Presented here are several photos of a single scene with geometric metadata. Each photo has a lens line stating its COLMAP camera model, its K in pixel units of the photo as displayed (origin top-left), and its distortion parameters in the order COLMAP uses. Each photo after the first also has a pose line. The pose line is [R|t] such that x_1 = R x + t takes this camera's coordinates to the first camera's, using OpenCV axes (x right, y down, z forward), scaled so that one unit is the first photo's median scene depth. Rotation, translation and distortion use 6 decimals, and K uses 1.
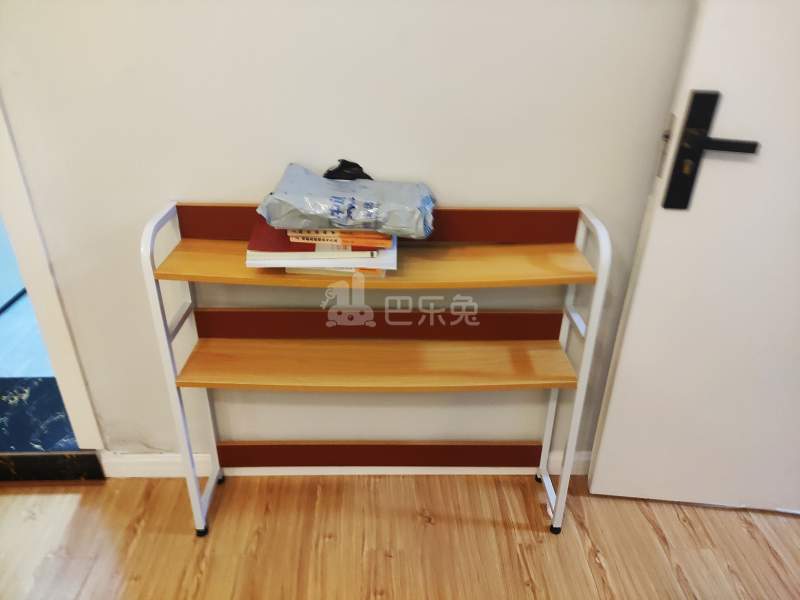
lens RADIAL K [[611.8, 0, 381.4], [0, 611.8, 302.3], [0, 0, 1]] dist [-0.005931, -0.005223]
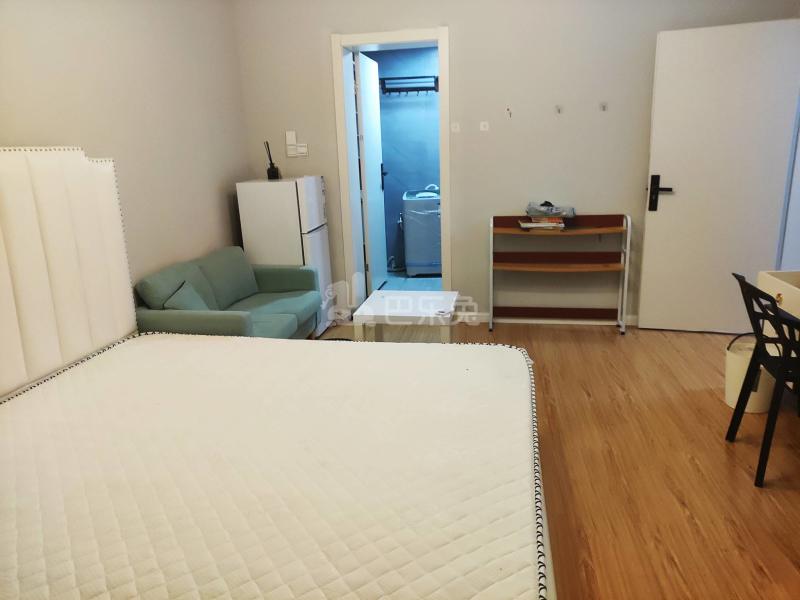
lens RADIAL K [[587.2, 0, 400.3], [0, 587.2, 305.4], [0, 0, 1]] dist [0.055695, -0.061782]
pose [[0.983598, 0.010209, -0.180086, -0.239291], [-0.049009, 0.975963, -0.212353, 0.957754], [0.173590, 0.217696, 0.960456, -1.920704]]
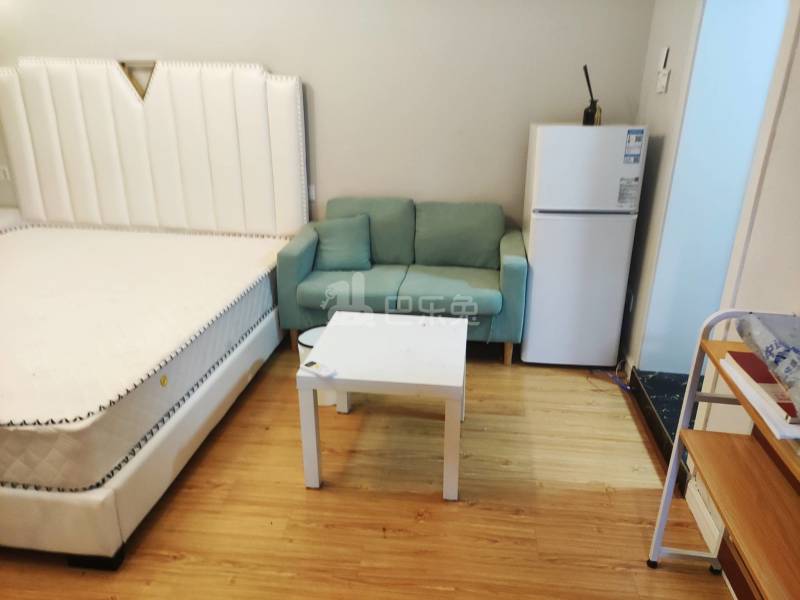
lens RADIAL K [[587.2, 0, 400.3], [0, 587.2, 305.4], [0, 0, 1]] dist [0.055695, -0.061782]
pose [[-0.142712, 0.357880, -0.922797, 0.679137], [-0.479816, 0.790444, 0.380755, -0.223644], [0.865685, 0.497111, 0.058910, 0.299126]]
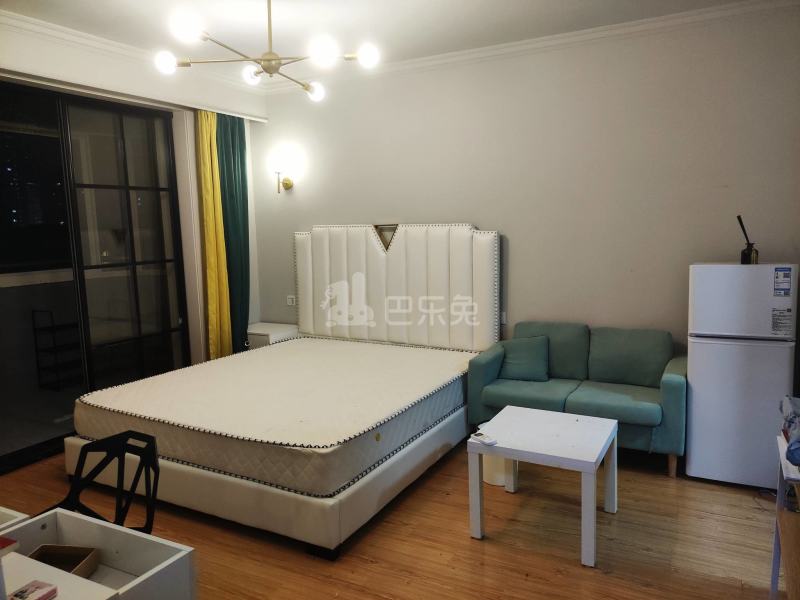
lens RADIAL K [[587.2, 0, 400.3], [0, 587.2, 305.4], [0, 0, 1]] dist [0.055695, -0.061782]
pose [[-0.489439, 0.129103, -0.862428, 1.140475], [-0.394579, 0.849161, 0.351046, -0.383974], [0.777661, 0.512111, -0.364671, 0.536177]]
